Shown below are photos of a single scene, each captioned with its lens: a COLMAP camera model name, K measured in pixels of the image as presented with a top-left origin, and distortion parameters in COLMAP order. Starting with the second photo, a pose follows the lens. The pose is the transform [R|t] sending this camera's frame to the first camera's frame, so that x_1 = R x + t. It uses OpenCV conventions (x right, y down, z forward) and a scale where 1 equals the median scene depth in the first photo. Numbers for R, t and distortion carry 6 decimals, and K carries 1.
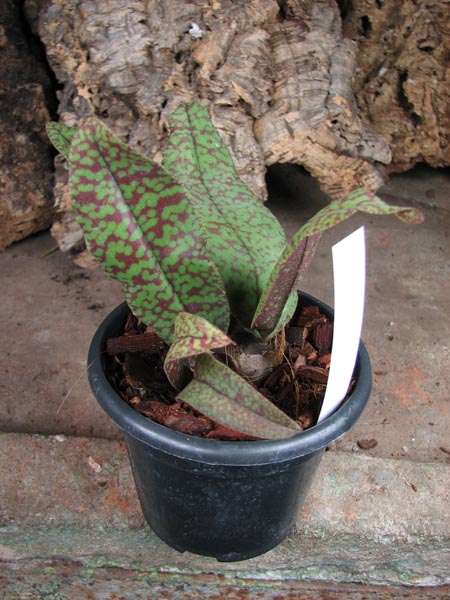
lens RADIAL K [[646.6, 0, 210.9], [0, 646.6, 281.4], [0, 0, 1]] dist [-0.129508, 0.000000]
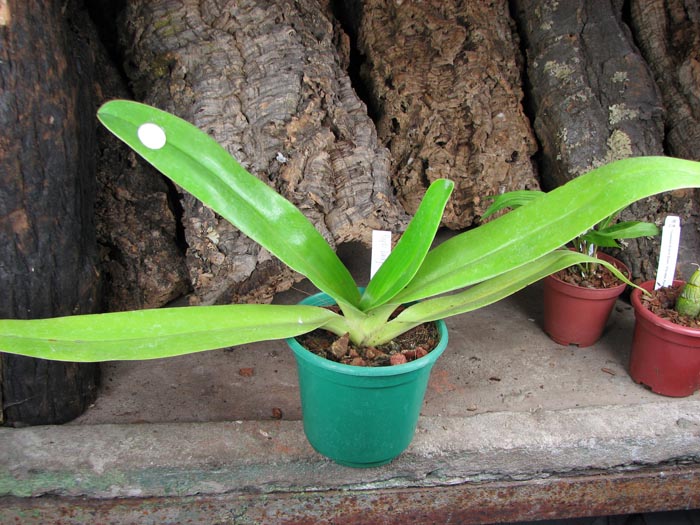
lens RADIAL K [[754.3, 0, 329.9], [0, 754.3, 298.0], [0, 0, 1]] dist [-0.129508, 0.000000]
pose [[0.989857, -0.084971, 0.113853, -0.132411], [0.091399, 0.994431, -0.052476, 0.030697], [-0.108760, 0.062350, 0.992111, -0.700381]]
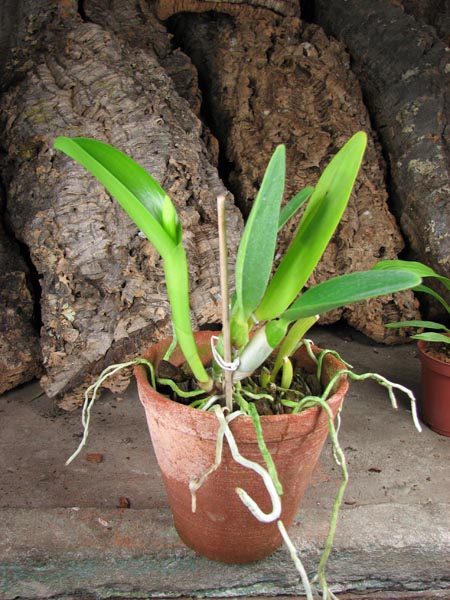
lens RADIAL K [[646.6, 0, 200.3], [0, 646.6, 297.2], [0, 0, 1]] dist [-0.129508, 0.000000]
pose [[0.992298, -0.046634, 0.114762, -0.066144], [0.075266, 0.962790, -0.259557, 0.121518], [-0.098387, 0.266195, 0.958885, -0.348397]]
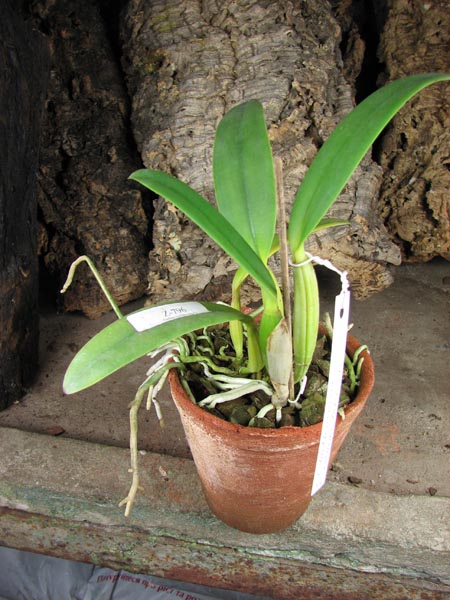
lens RADIAL K [[646.6, 0, 194.2], [0, 646.6, 296.1], [0, 0, 1]] dist [-0.129508, 0.000000]
pose [[0.984513, 0.050741, -0.167806, 0.094283], [-0.053990, 0.998431, -0.014855, -0.085029], [0.166789, 0.023685, 0.985708, -0.376329]]
